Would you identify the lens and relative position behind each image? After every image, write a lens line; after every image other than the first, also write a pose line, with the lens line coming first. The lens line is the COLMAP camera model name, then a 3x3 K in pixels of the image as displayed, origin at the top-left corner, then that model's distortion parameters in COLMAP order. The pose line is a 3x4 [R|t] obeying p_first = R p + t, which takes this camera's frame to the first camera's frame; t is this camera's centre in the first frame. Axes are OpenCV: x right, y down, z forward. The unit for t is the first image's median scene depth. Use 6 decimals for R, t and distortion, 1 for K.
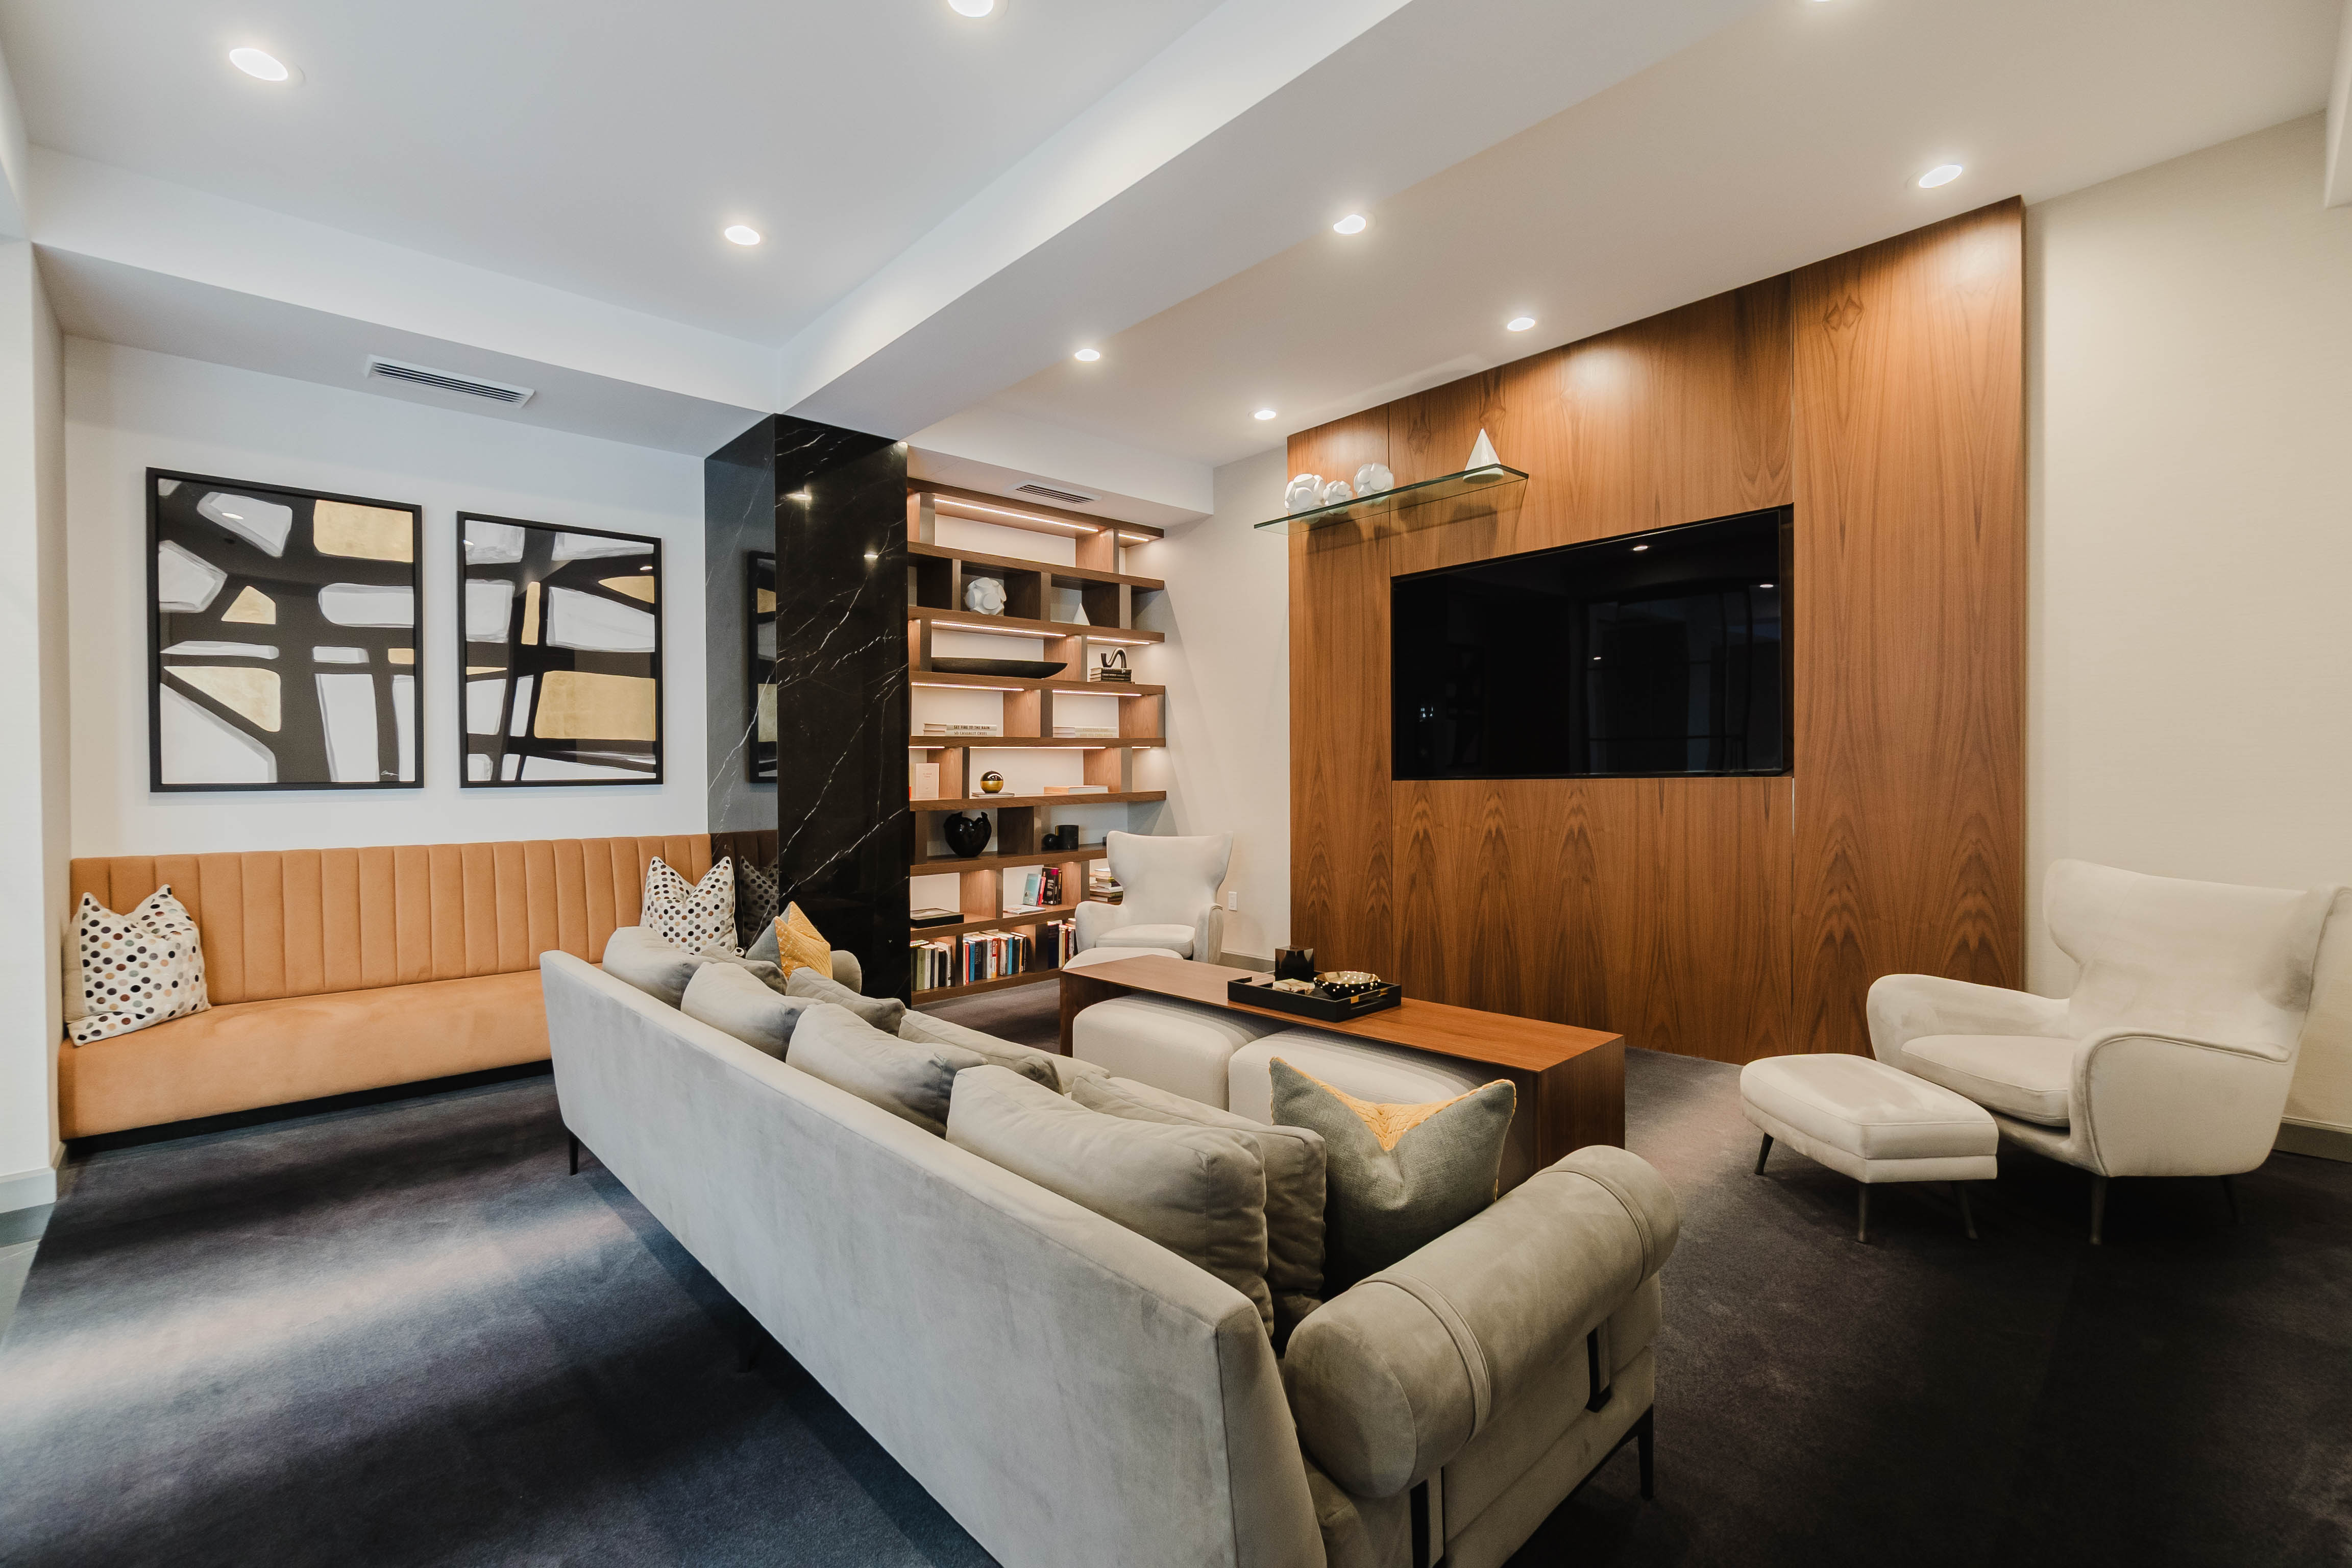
lens RADIAL K [[1013.9, 0, 1190.7], [0, 1013.9, 789.4], [0, 0, 1]] dist [-0.000240, -0.000853]
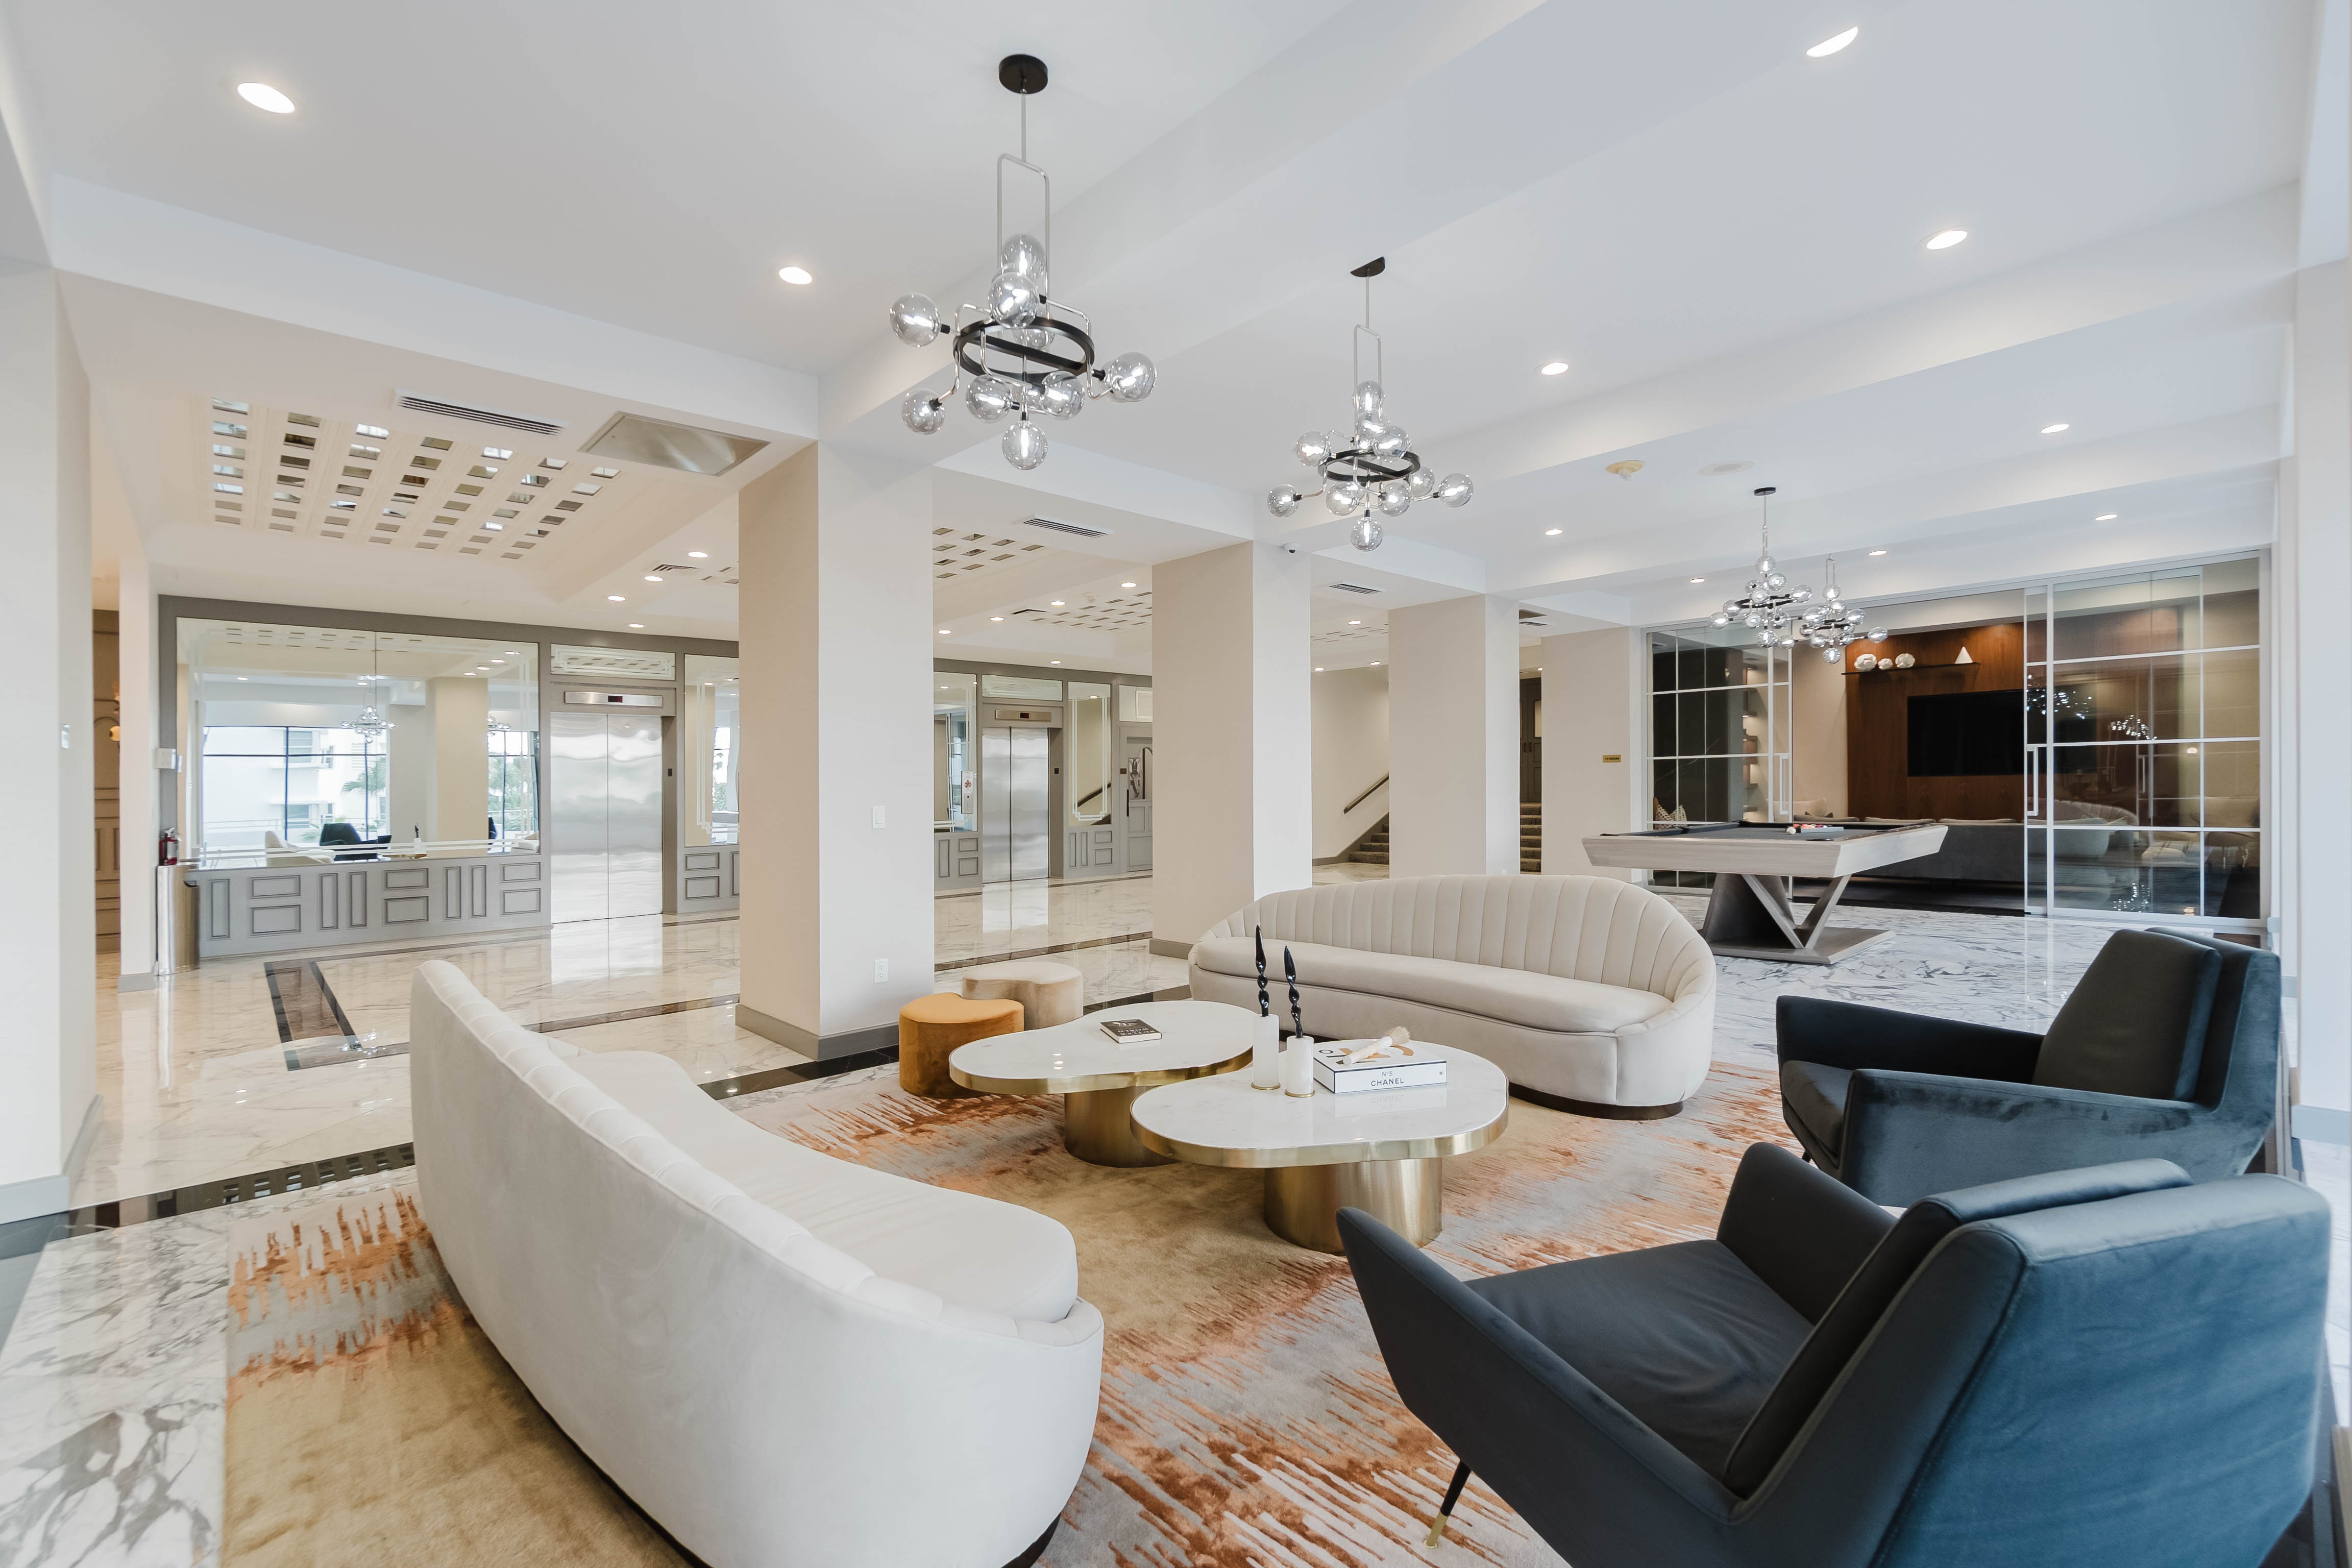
lens RADIAL K [[1013.9, 0, 1163.5], [0, 1013.9, 800.6], [0, 0, 1]] dist [-0.000240, -0.000853]
pose [[0.999949, -0.007804, -0.006358, -1.507256], [0.007790, 0.999967, -0.002332, 0.039025], [0.006376, 0.002283, 0.999977, -1.421600]]
